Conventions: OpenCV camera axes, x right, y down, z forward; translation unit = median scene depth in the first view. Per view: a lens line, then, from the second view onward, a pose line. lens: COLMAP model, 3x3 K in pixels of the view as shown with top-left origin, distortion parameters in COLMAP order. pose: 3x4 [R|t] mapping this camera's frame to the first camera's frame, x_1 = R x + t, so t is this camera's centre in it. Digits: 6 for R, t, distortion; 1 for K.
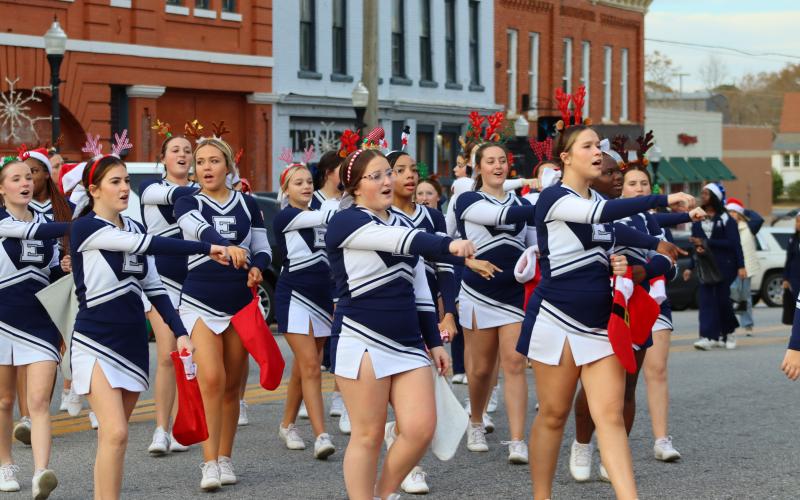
lens RADIAL K [[3357.5, 0, 396.6], [0, 3357.5, 250.1], [0, 0, 1]] dist [0.238605, 0.000000]
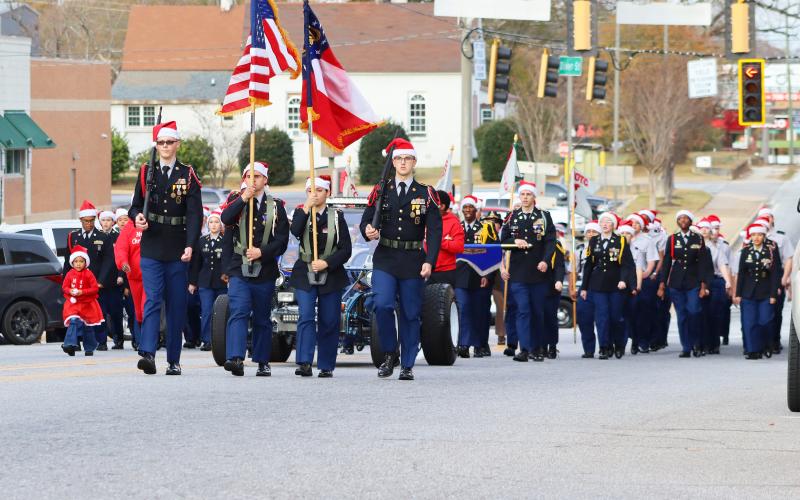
lens RADIAL K [[3357.5, 0, 399.4], [0, 3357.5, 249.4], [0, 0, 1]] dist [0.238605, 0.000000]
pose [[0.983192, -0.005416, 0.182493, 0.156813], [0.003660, 0.999944, 0.009960, -0.024741], [-0.182537, -0.009124, 0.983157, 1.182489]]
